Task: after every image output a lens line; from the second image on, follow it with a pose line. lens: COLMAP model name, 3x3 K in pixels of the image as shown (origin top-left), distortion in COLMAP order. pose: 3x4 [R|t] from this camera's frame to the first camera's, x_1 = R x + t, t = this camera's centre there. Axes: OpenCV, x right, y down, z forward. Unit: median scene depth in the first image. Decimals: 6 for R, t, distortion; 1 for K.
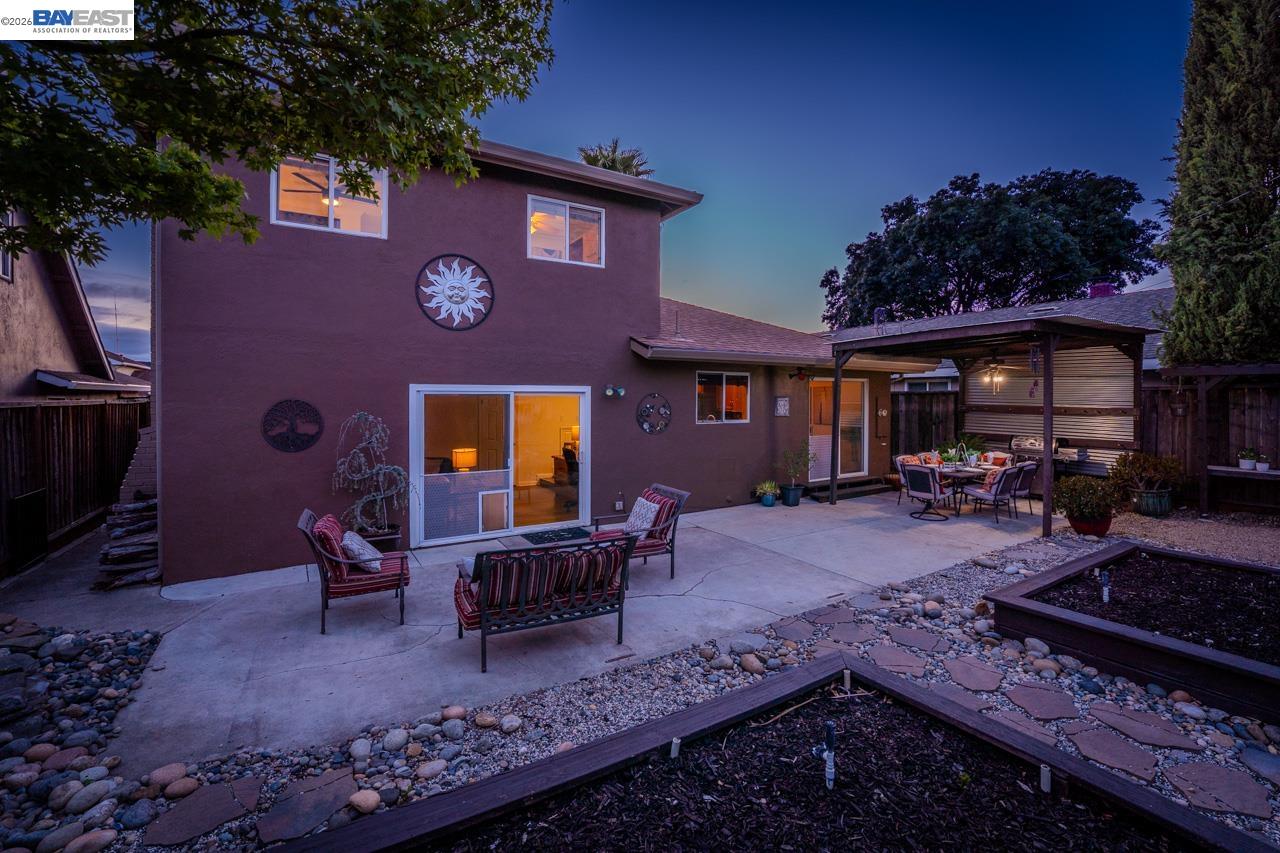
lens RADIAL K [[522.0, 0, 637.5], [0, 522.0, 402.7], [0, 0, 1]] dist [-0.024143, 0.000189]
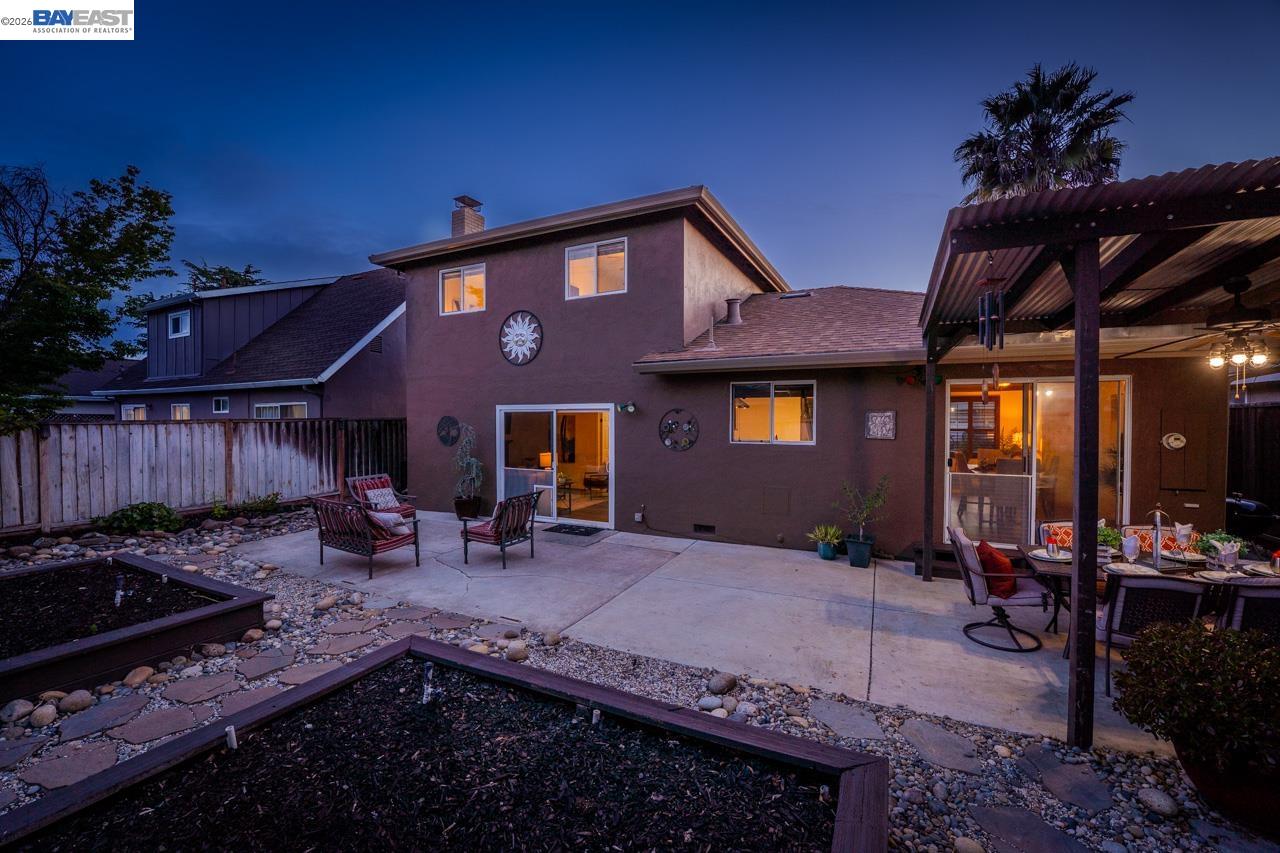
lens RADIAL K [[518.7, 0, 646.1], [0, 518.7, 426.6], [0, 0, 1]] dist [-0.025375, 0.000404]
pose [[0.549571, 0.012264, -0.835357, 0.953418], [-0.006285, 0.999925, 0.010546, 0.006369], [0.835423, -0.000545, 0.549607, 0.505509]]
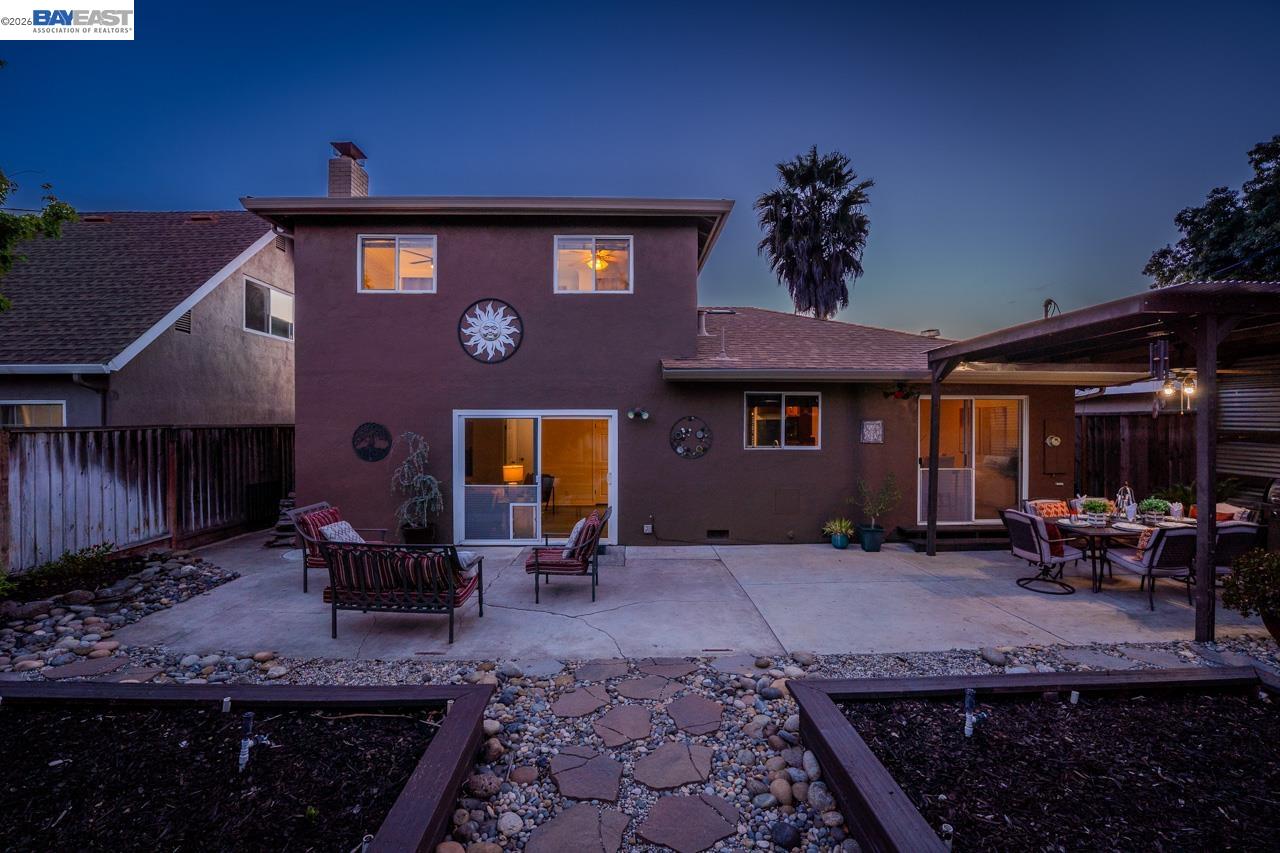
lens RADIAL K [[518.7, 0, 646.1], [0, 518.7, 426.6], [0, 0, 1]] dist [-0.025375, 0.000404]
pose [[0.876752, 0.002031, -0.480938, 0.501465], [-0.003636, 0.999990, -0.002405, 0.004551], [0.480928, 0.003857, 0.876751, 0.143627]]
